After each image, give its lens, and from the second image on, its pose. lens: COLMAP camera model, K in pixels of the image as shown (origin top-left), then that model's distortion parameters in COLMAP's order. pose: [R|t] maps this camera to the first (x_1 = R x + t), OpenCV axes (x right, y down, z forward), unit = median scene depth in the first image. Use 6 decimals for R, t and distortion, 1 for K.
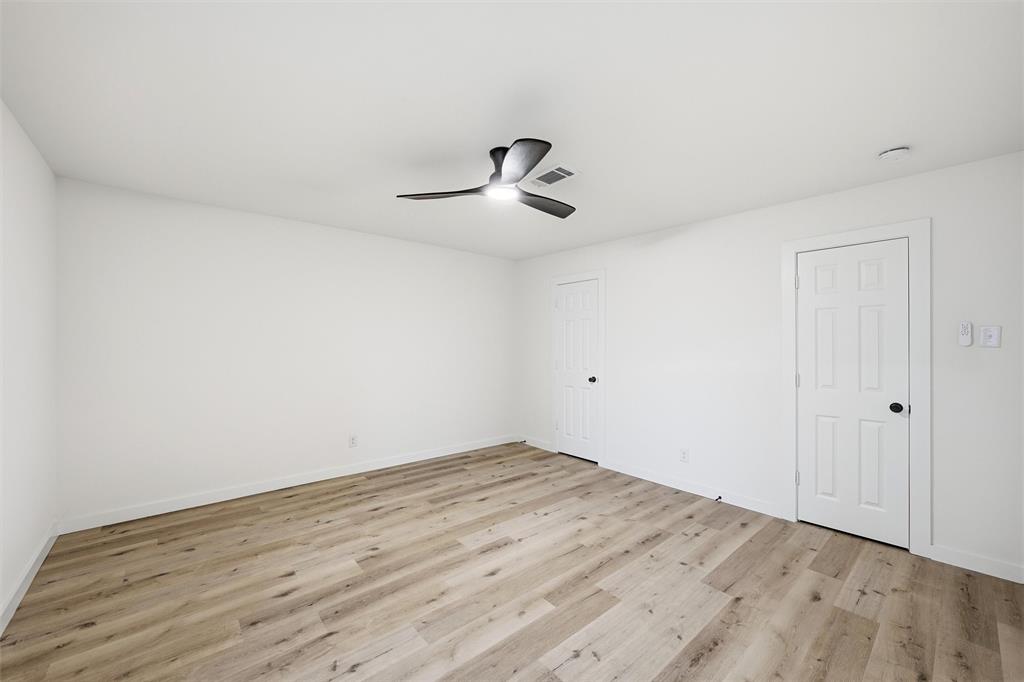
lens RADIAL K [[402.1, 0, 513.7], [0, 402.1, 344.0], [0, 0, 1]] dist [0.000140, 0.000302]
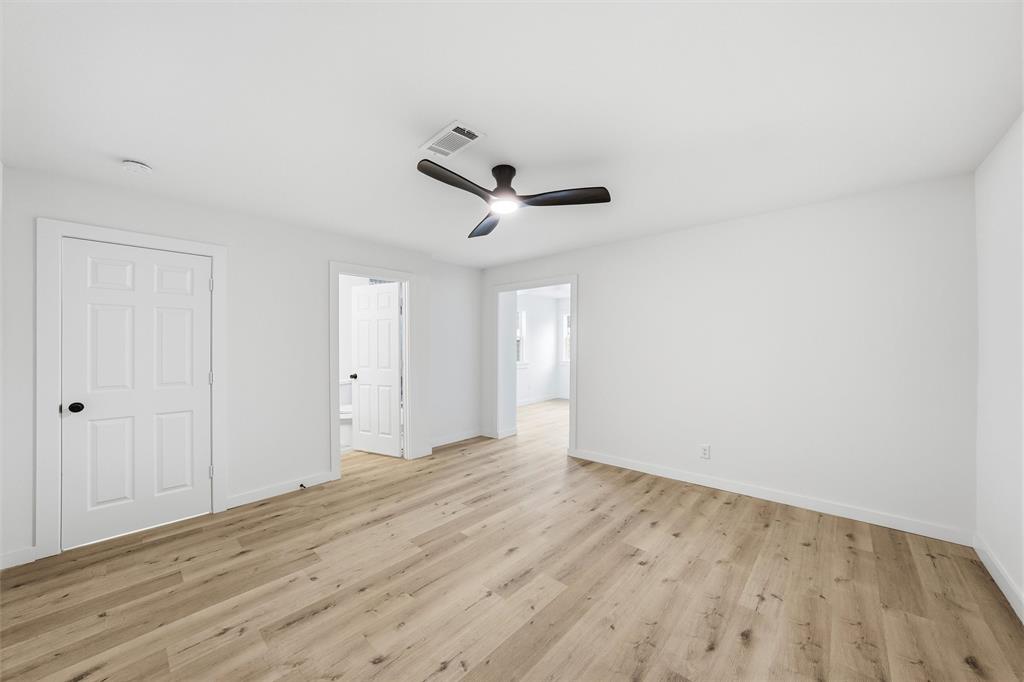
lens RADIAL K [[402.1, 0, 513.7], [0, 402.1, 344.0], [0, 0, 1]] dist [0.000140, 0.000302]
pose [[-0.993780, -0.002919, -0.111324, 0.062007], [-0.002581, 0.999992, -0.003179, -0.000586], [0.111333, -0.002871, -0.993779, 1.949045]]
